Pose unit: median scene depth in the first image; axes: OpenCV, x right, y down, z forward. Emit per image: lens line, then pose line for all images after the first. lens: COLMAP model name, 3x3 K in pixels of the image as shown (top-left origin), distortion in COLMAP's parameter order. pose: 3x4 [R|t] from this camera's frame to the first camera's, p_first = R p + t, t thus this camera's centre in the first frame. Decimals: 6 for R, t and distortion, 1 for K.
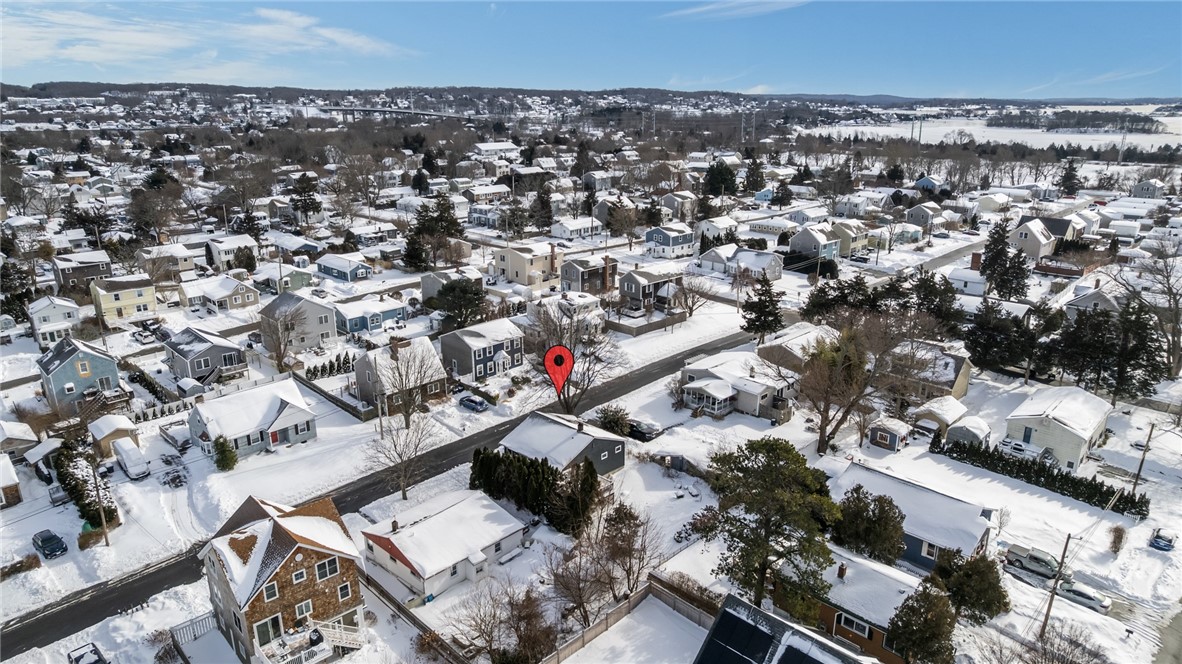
lens RADIAL K [[754.0, 0, 591.0], [0, 754.0, 332.0], [0, 0, 1]] dist [-0.078899, 0.068956]
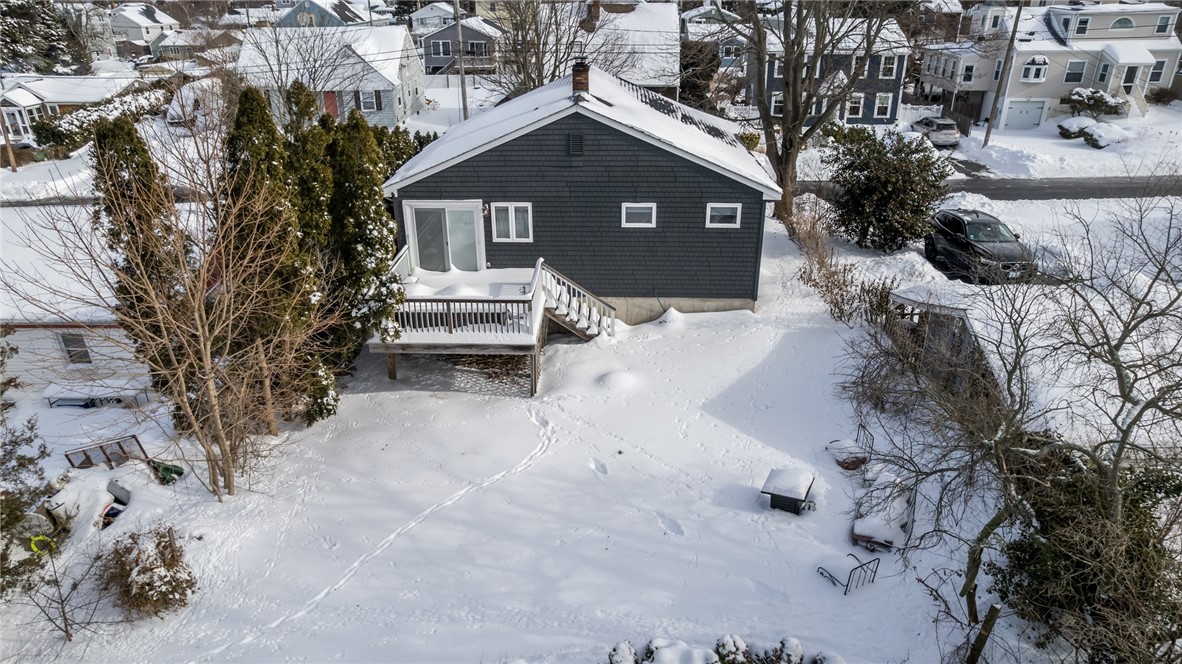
lens RADIAL K [[754.0, 0, 591.0], [0, 754.0, 332.0], [0, 0, 1]] dist [-0.078899, 0.068956]
pose [[0.674311, 0.312286, -0.669165, 0.103078], [-0.215630, 0.949953, 0.226036, 0.085296], [0.706263, -0.008126, 0.707902, 0.468048]]
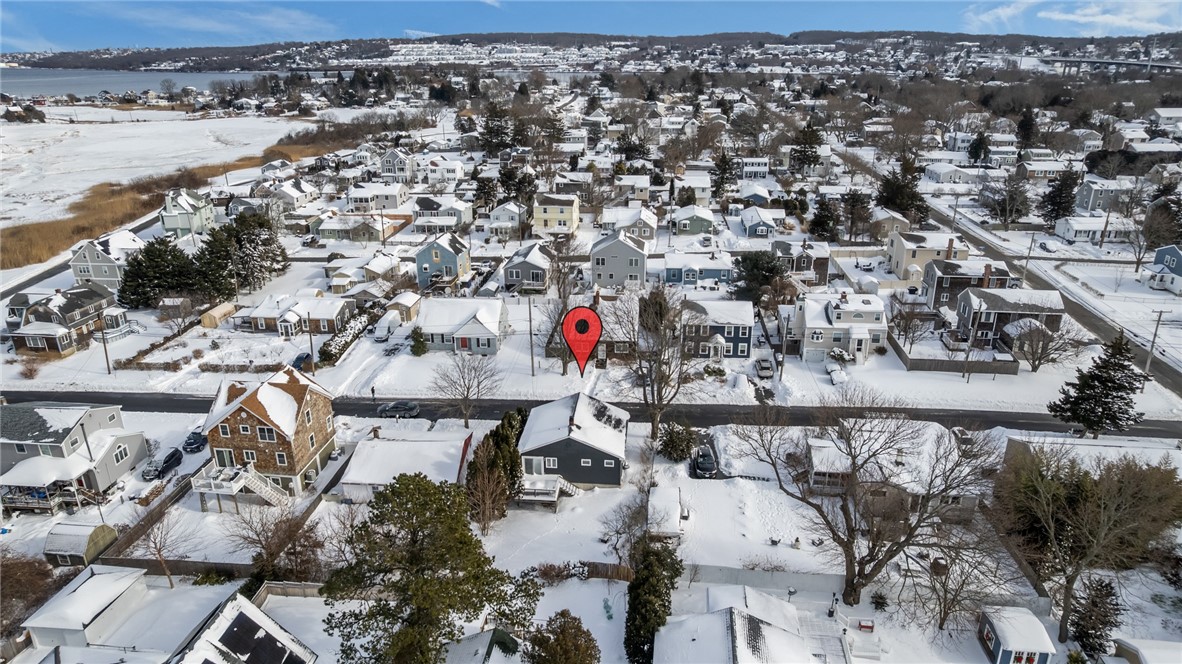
lens RADIAL K [[754.0, 0, 591.0], [0, 754.0, 332.0], [0, 0, 1]] dist [-0.078899, 0.068956]
pose [[0.629437, 0.273706, -0.727251, 0.355513], [-0.227360, 0.959824, 0.164456, -0.073856], [0.743046, 0.061833, 0.666378, 0.232505]]
